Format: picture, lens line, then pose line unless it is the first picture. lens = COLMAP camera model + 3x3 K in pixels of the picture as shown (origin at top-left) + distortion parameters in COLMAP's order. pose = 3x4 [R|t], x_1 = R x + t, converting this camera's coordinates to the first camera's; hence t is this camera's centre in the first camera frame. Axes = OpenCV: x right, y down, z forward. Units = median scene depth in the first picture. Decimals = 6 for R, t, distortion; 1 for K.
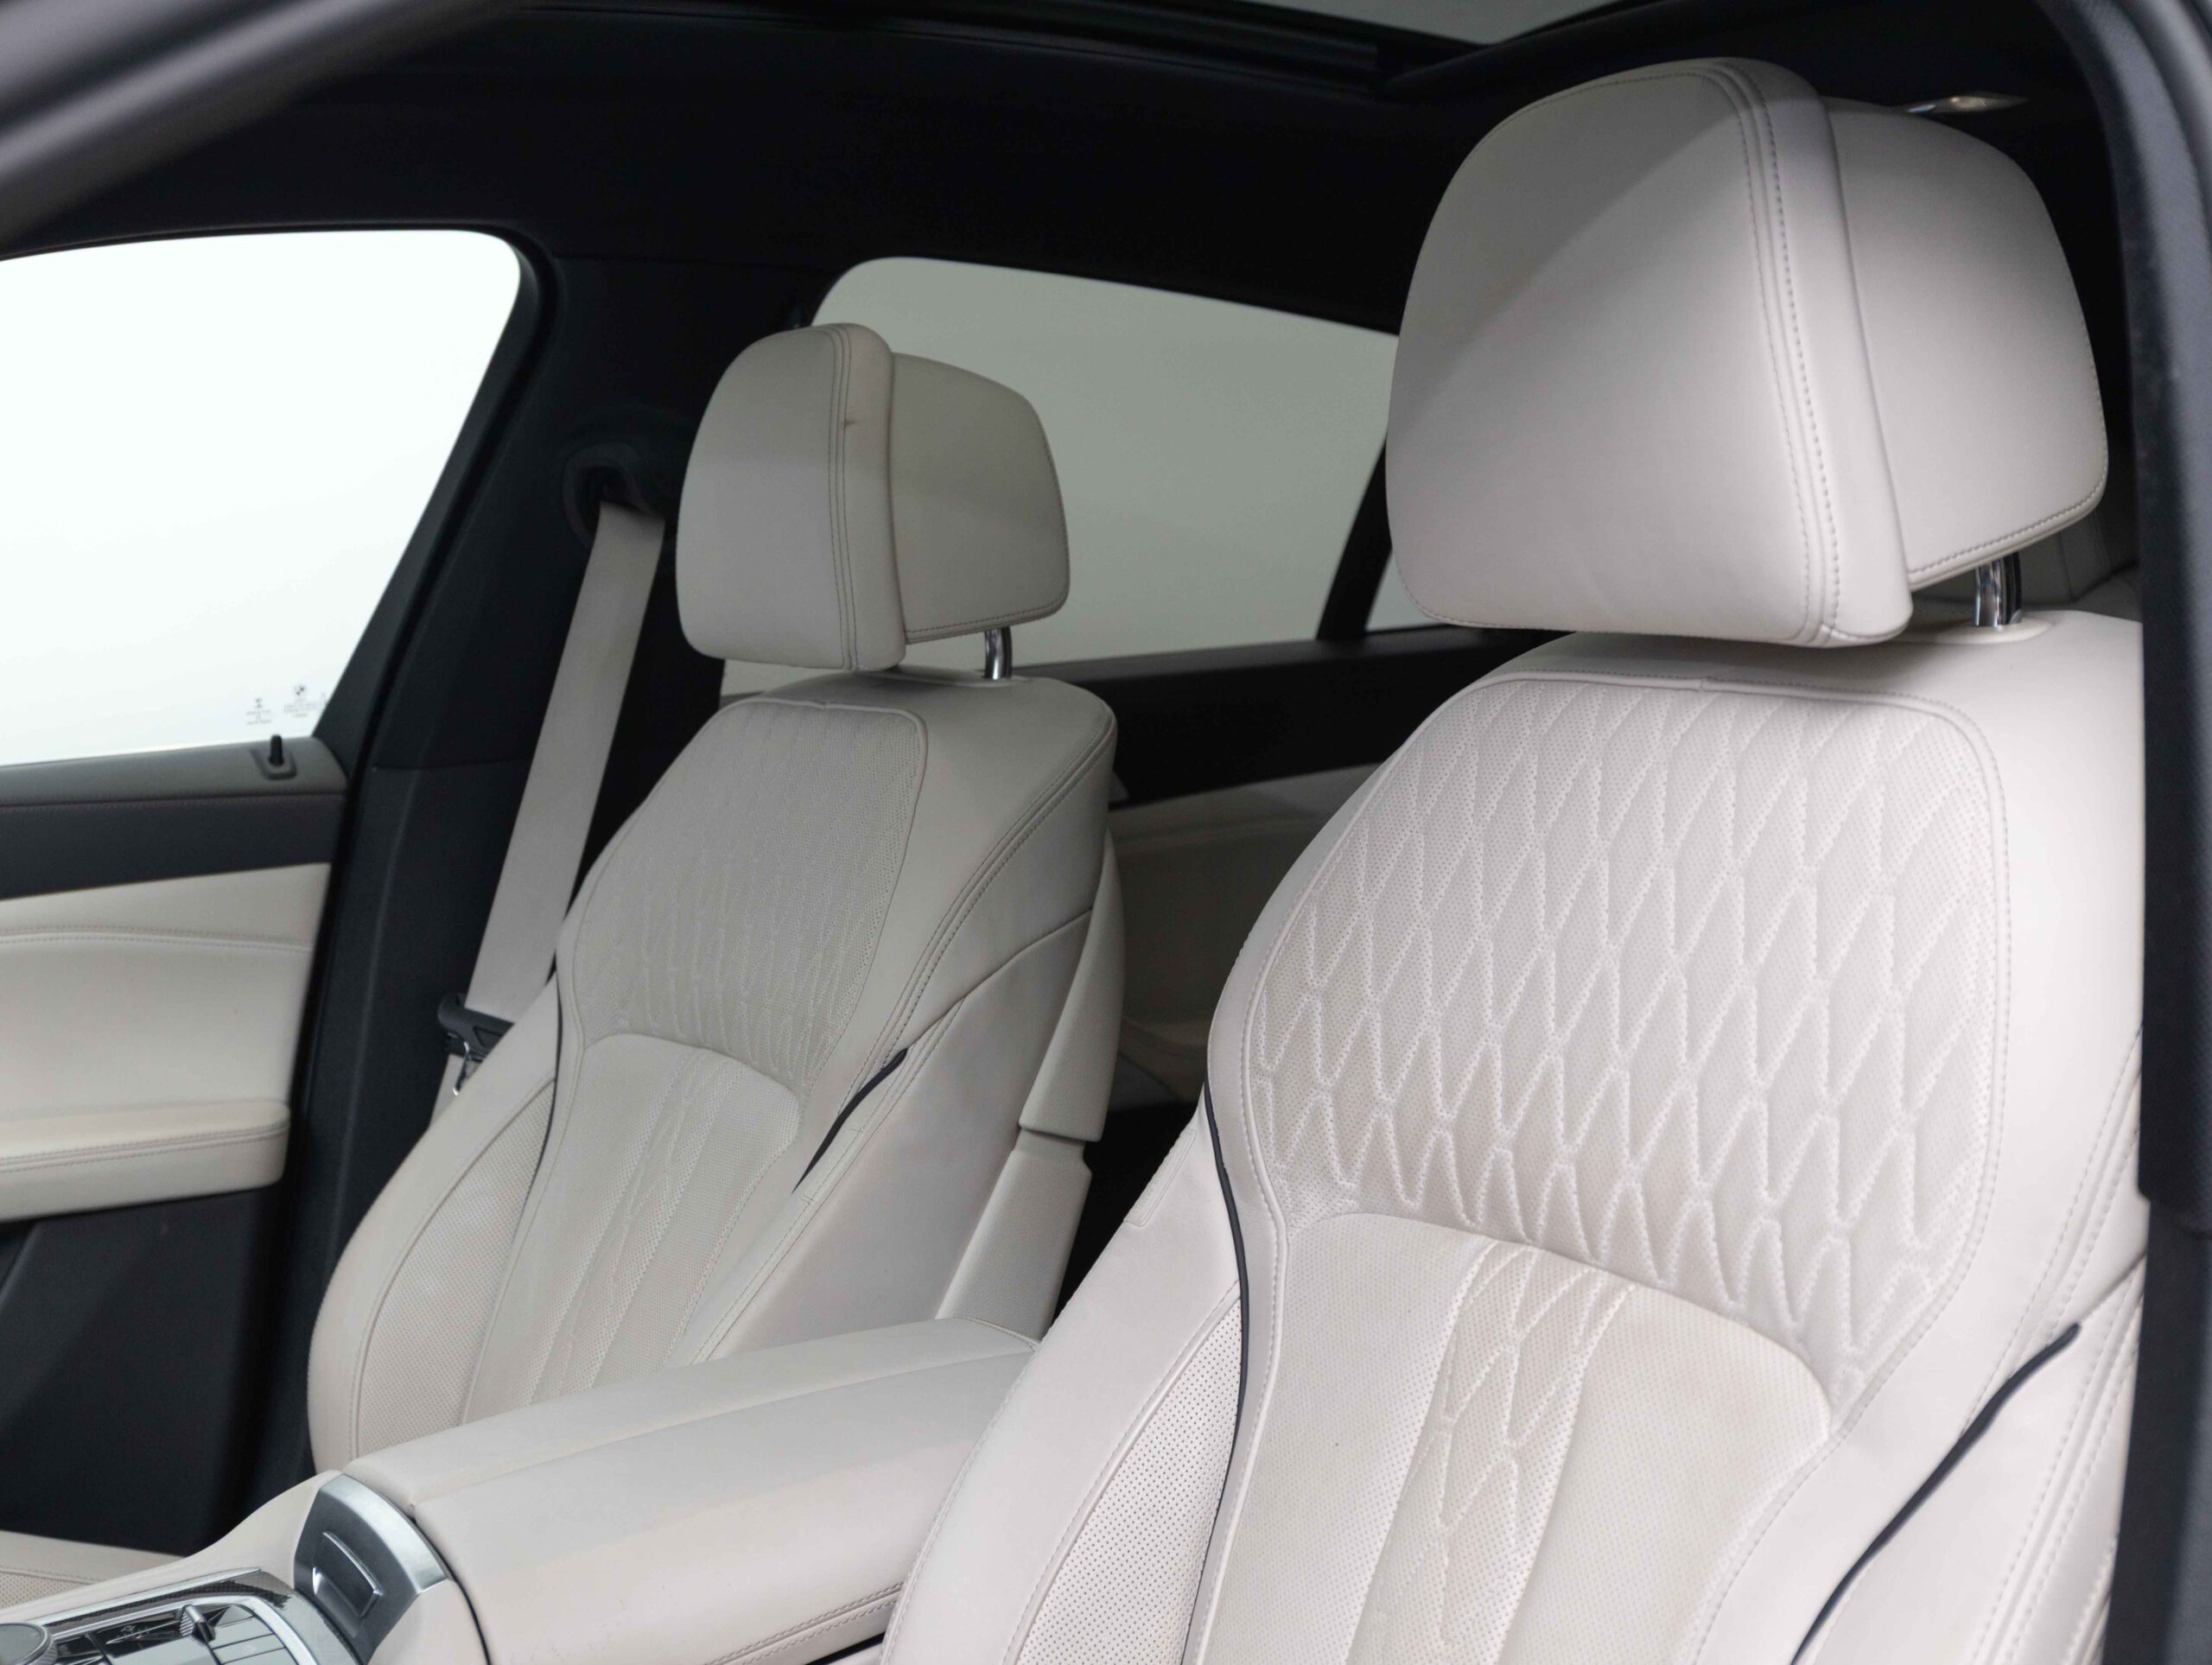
lens RADIAL K [[2711.9, 0, 1106.0], [0, 2711.9, 832.5], [0, 0, 1]] dist [-0.001058, -0.063934]
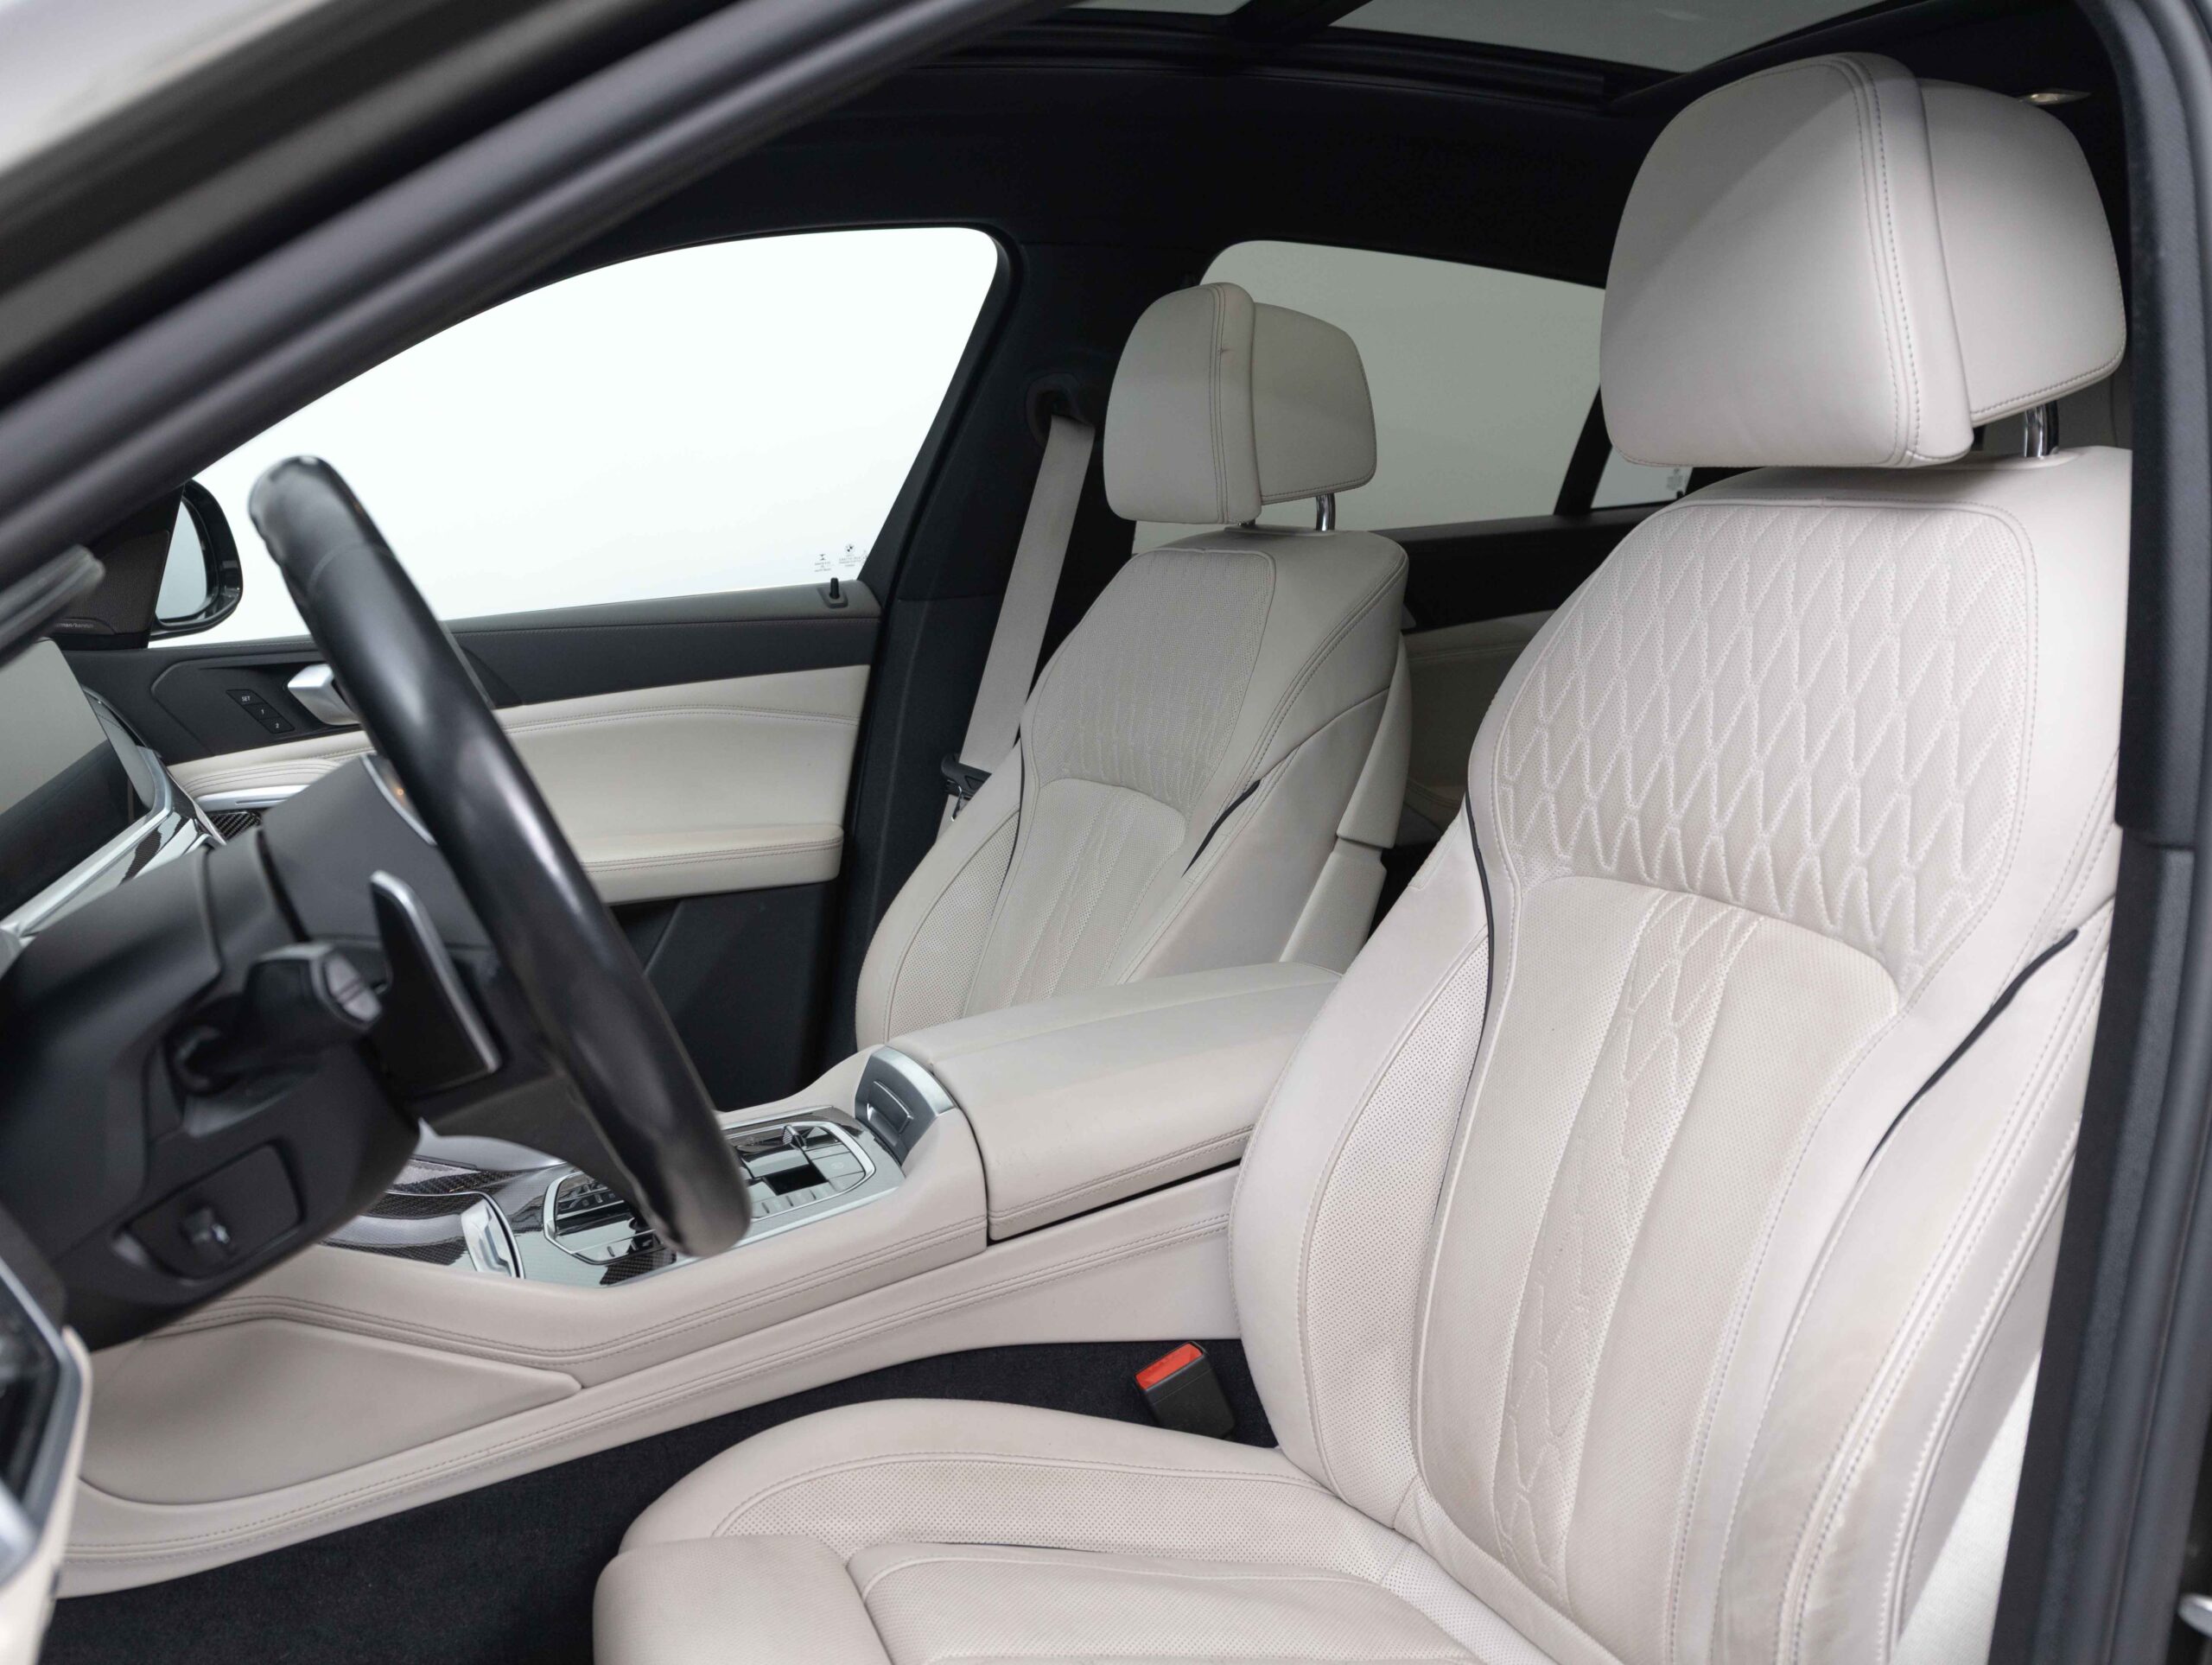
lens RADIAL K [[2024.8, 0, 1106.0], [0, 2024.8, 832.5], [0, 0, 1]] dist [-0.018890, -0.001559]
pose [[0.989535, 0.013599, -0.143654, 0.001656], [-0.006783, 0.998832, 0.047830, 0.065516], [0.144137, -0.046355, 0.988471, -0.103539]]
